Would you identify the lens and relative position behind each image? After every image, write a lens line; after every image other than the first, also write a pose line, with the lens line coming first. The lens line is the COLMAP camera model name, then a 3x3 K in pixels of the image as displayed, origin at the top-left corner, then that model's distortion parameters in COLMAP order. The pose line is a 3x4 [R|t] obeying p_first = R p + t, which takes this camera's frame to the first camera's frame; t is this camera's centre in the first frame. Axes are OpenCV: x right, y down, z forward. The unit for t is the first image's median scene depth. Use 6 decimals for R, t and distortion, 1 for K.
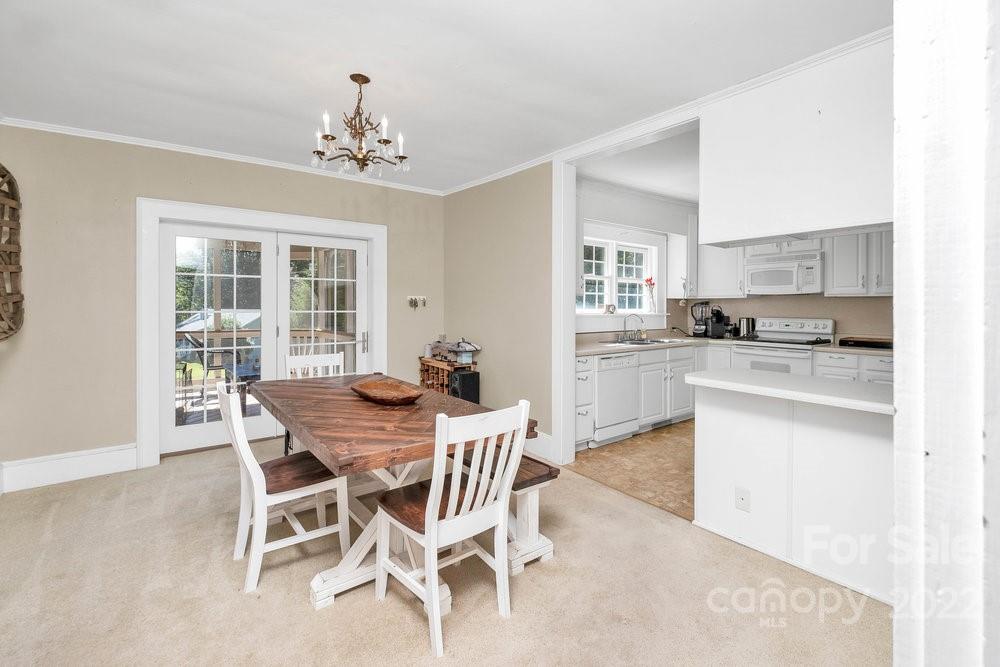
lens RADIAL K [[449.0, 0, 509.7], [0, 449.0, 300.0], [0, 0, 1]] dist [0.001809, -0.001679]
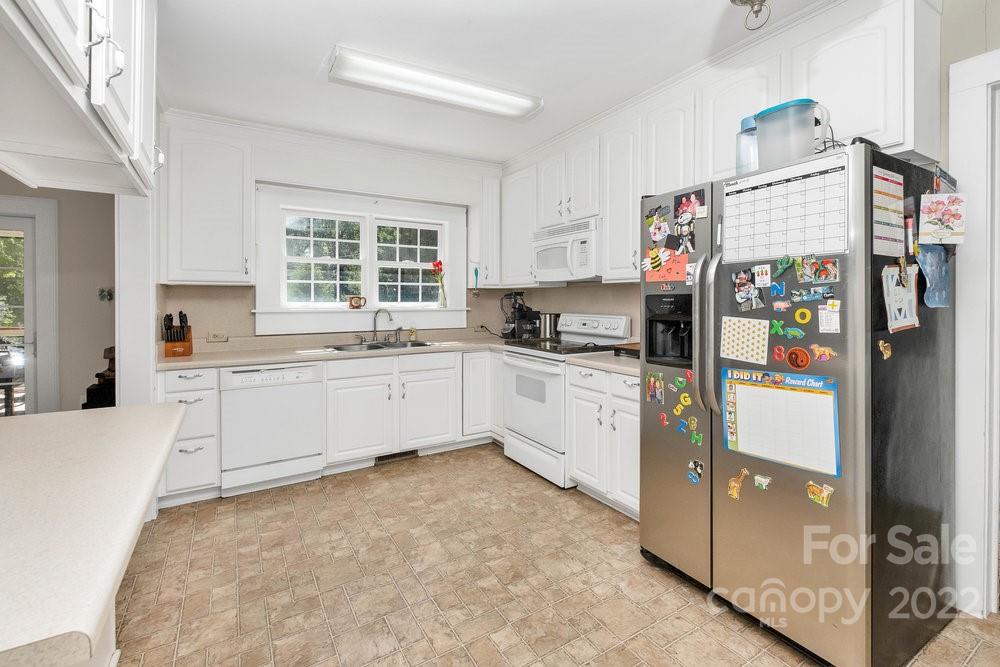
lens RADIAL K [[449.0, 0, 515.1], [0, 449.0, 300.3], [0, 0, 1]] dist [0.001809, -0.001679]
pose [[0.994880, -0.003926, -0.100990, 0.543374], [0.005501, 0.999867, 0.015322, 0.005910], [0.100917, -0.015799, 0.994769, 0.256360]]
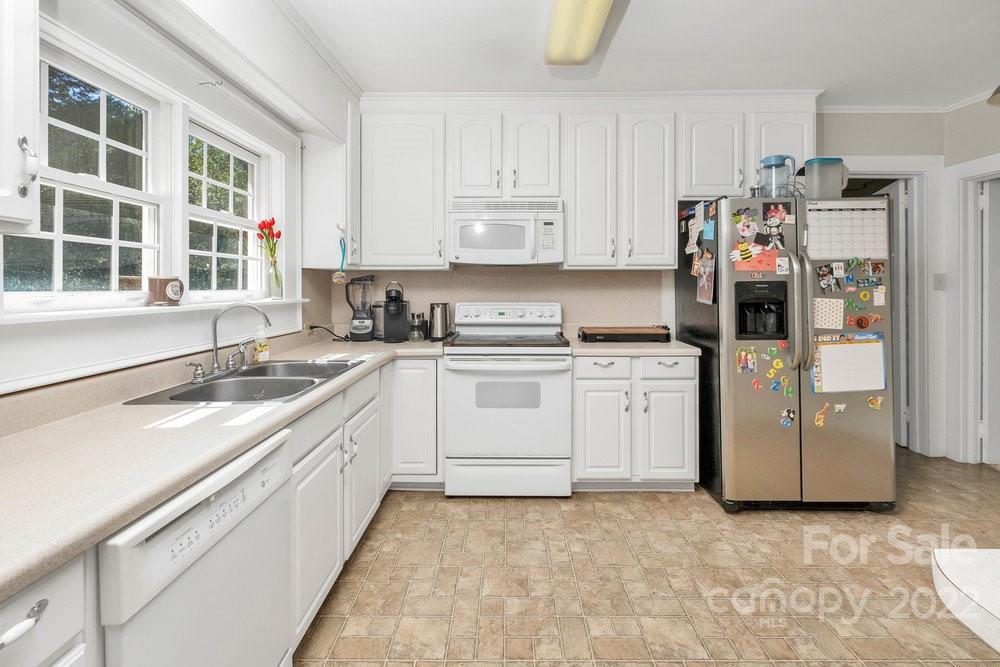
lens RADIAL K [[449.0, 0, 503.2], [0, 449.0, 285.8], [0, 0, 1]] dist [0.001809, -0.001679]
pose [[0.615665, -0.003166, 0.788002, 0.108547], [-0.008541, 0.999906, 0.010690, 0.009101], [-0.787962, -0.013312, 0.615580, 0.566398]]
